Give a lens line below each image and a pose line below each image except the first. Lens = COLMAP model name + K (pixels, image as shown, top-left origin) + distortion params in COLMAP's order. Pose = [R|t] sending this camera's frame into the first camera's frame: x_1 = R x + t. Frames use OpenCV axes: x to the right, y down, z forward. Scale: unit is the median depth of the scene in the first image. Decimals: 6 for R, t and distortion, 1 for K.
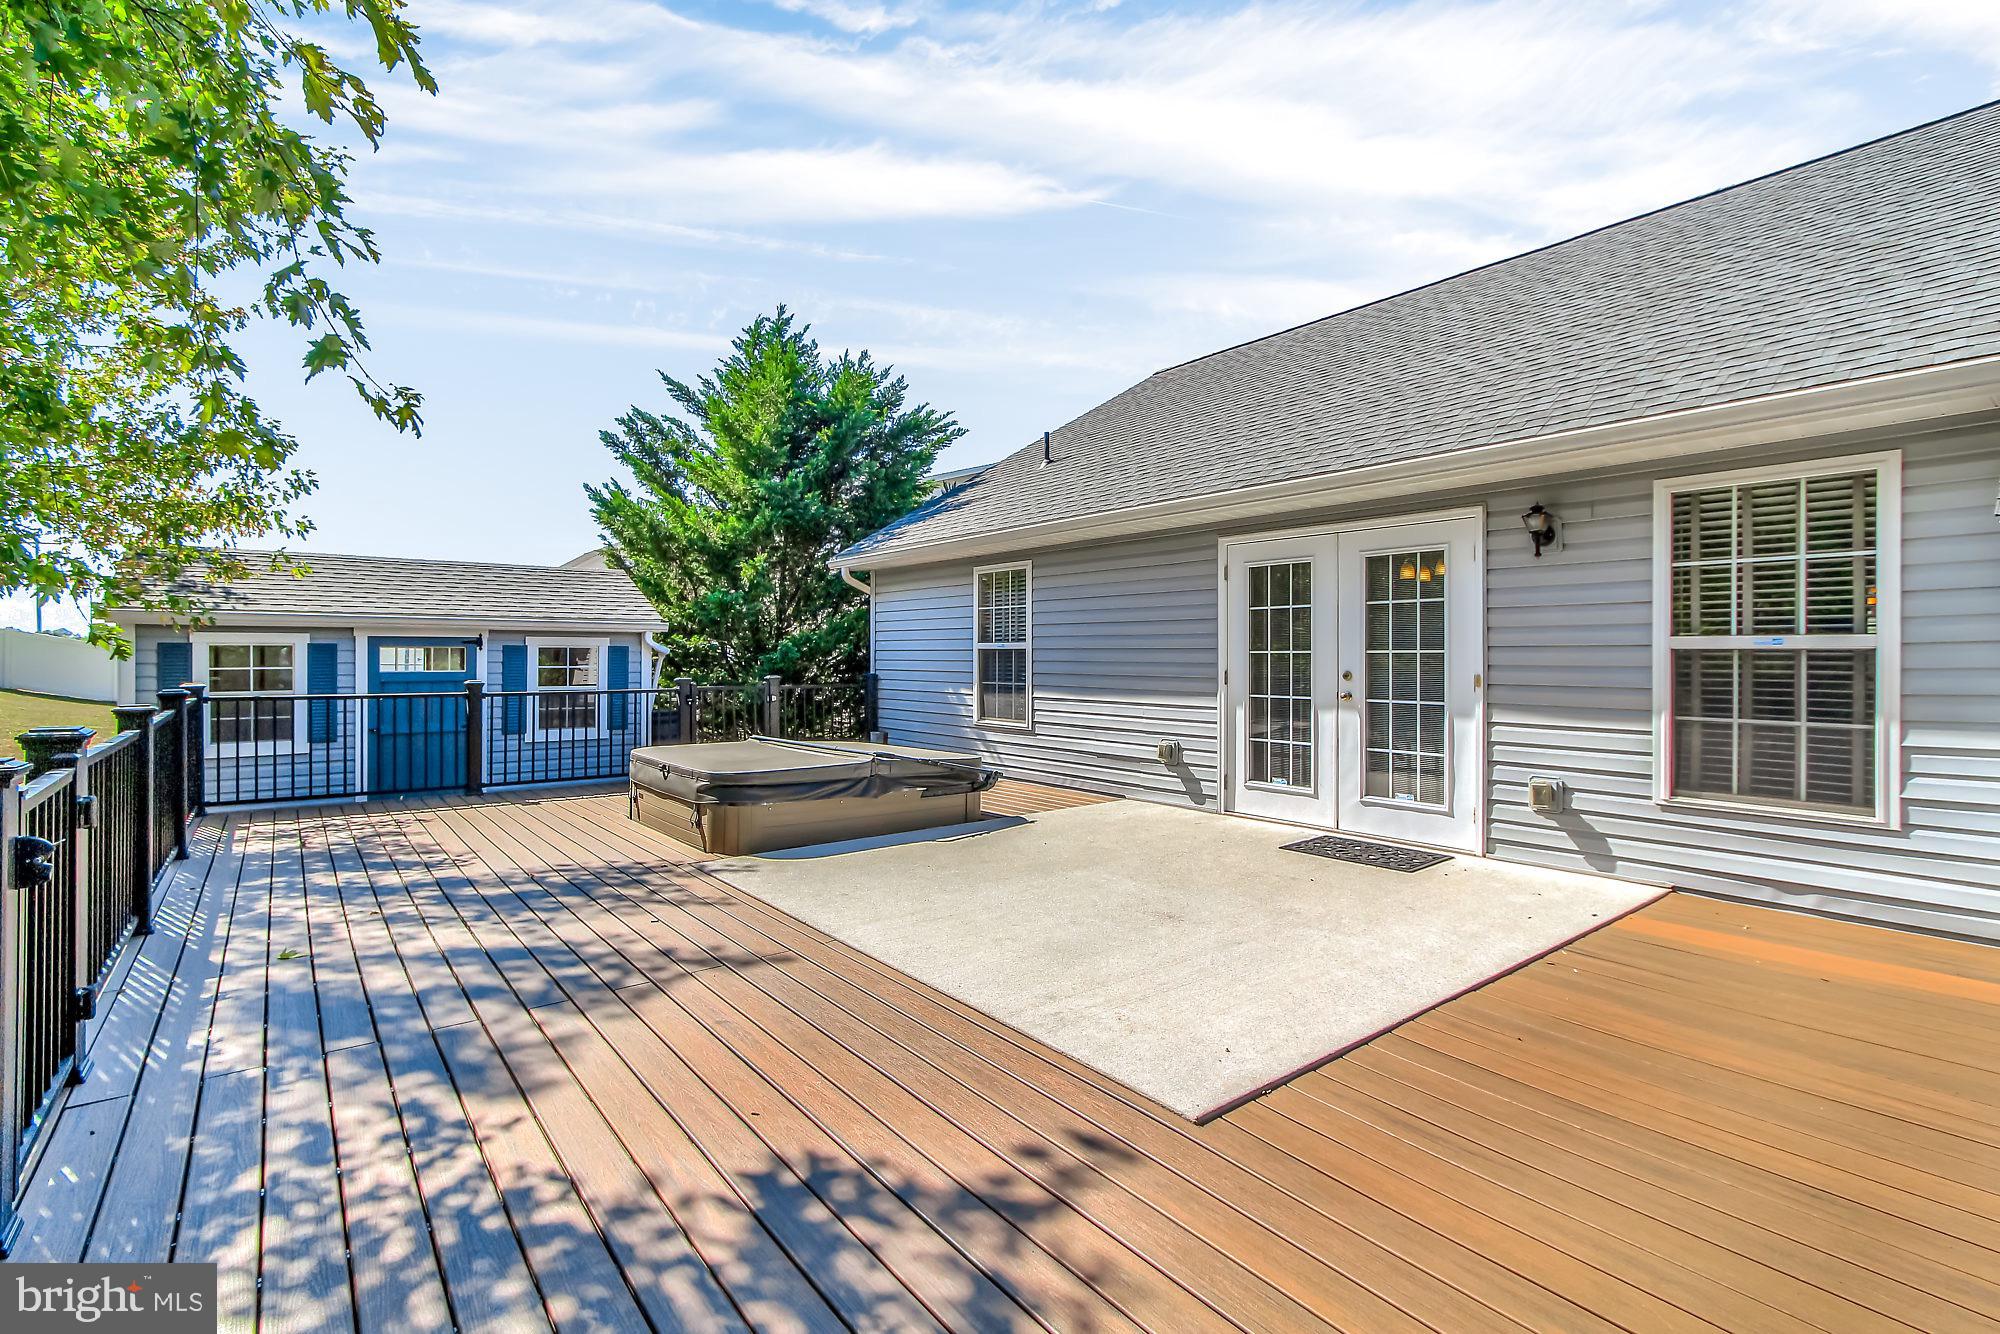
lens RADIAL K [[935.5, 0, 1011.2], [0, 935.5, 659.8], [0, 0, 1]] dist [-0.002317, -0.000645]
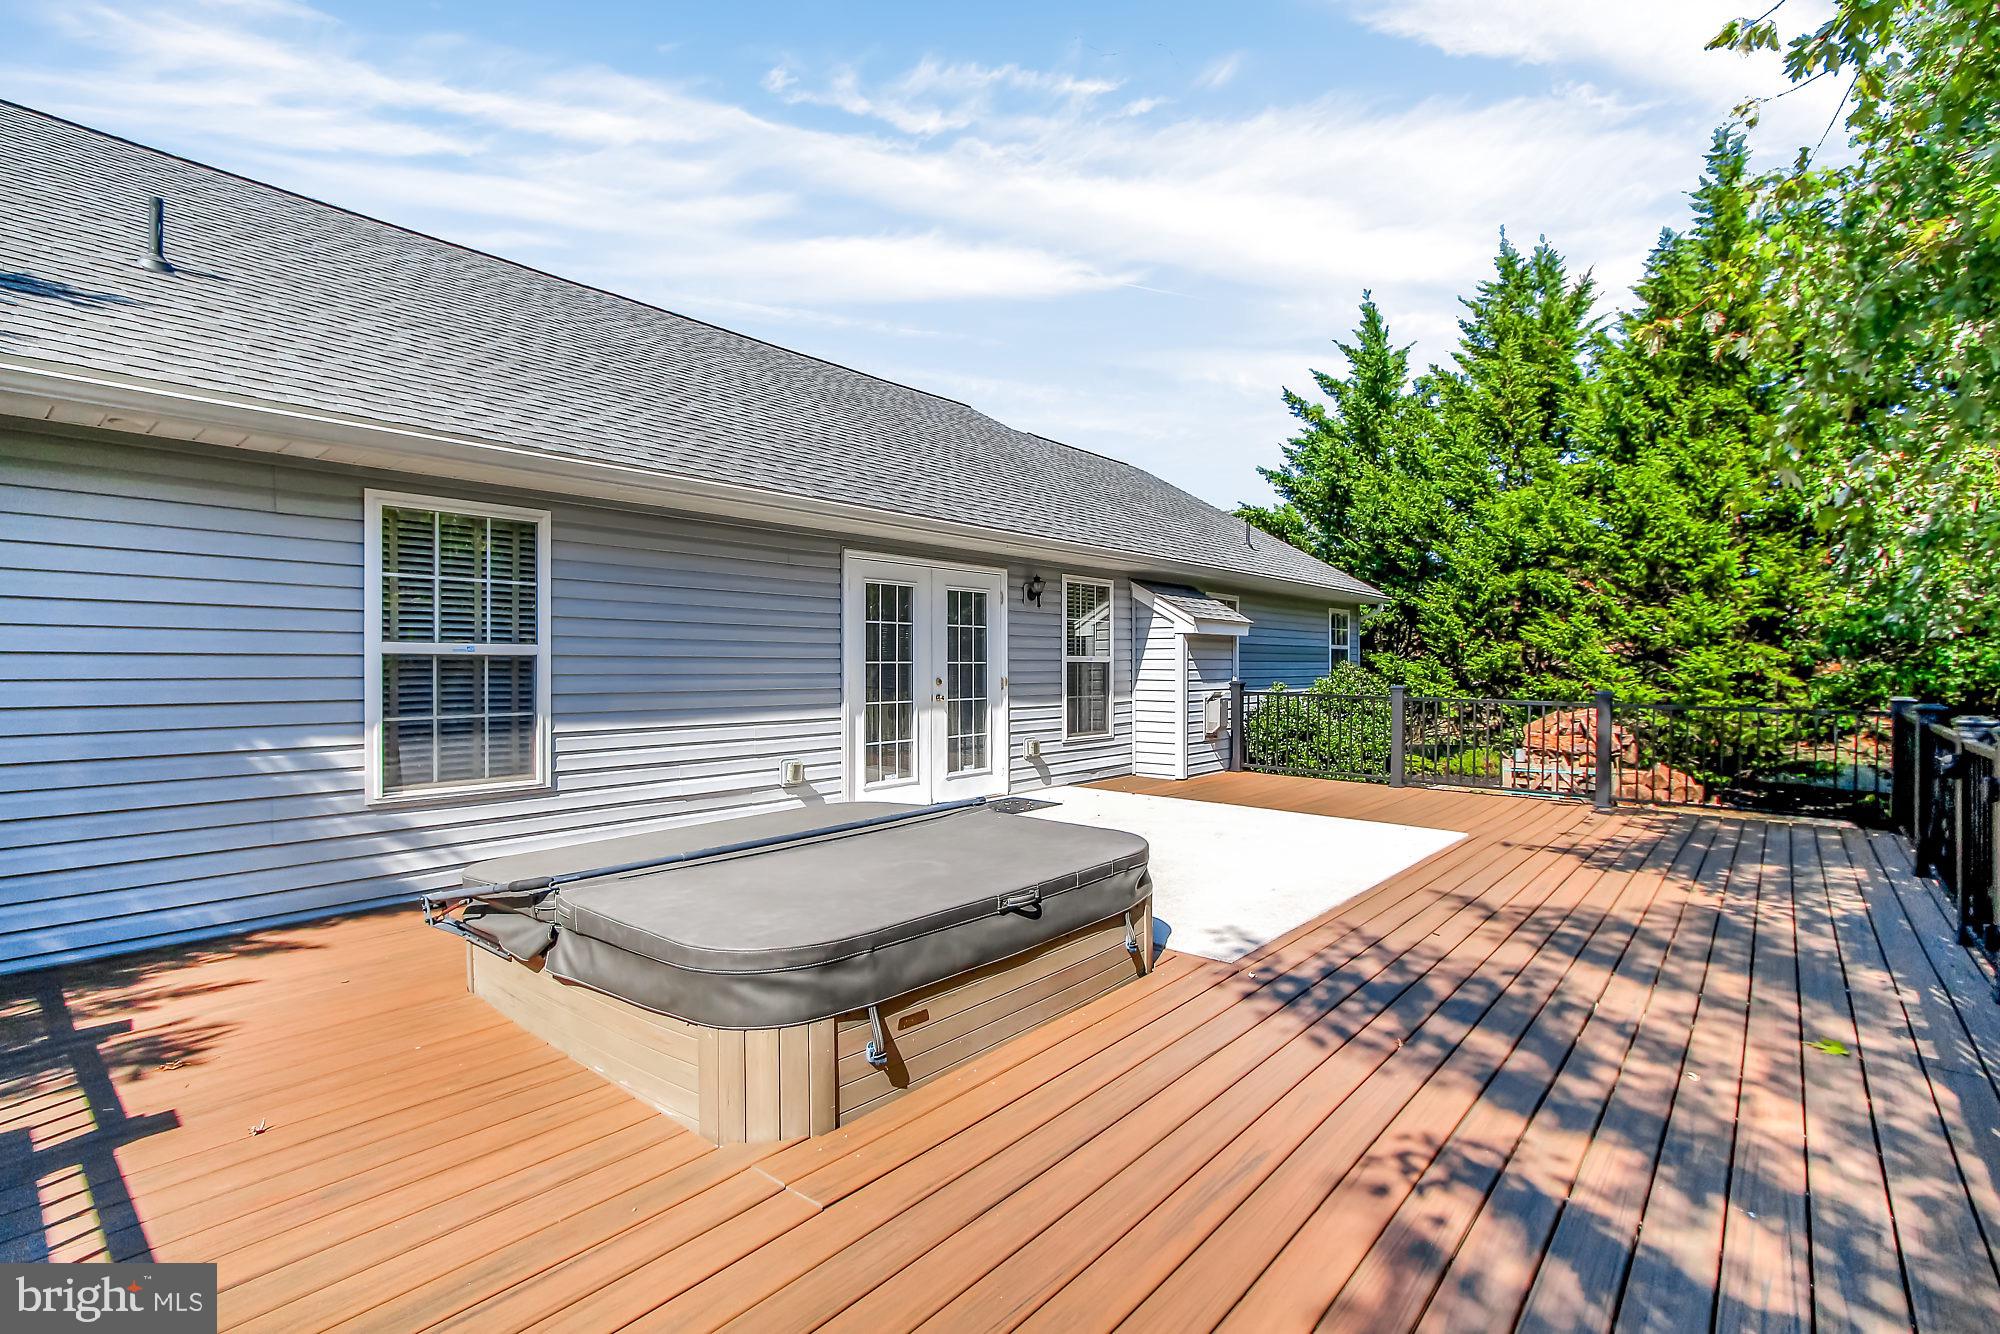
lens RADIAL K [[917.6, 0, 1000.0], [0, 917.6, 667.0], [0, 0, 1]] dist [-0.000307, 0.001057]
pose [[-0.191297, -0.004371, 0.981522, -0.870536], [0.003497, 0.999981, 0.005135, -0.008657], [-0.981526, 0.004415, -0.191278, 1.142730]]
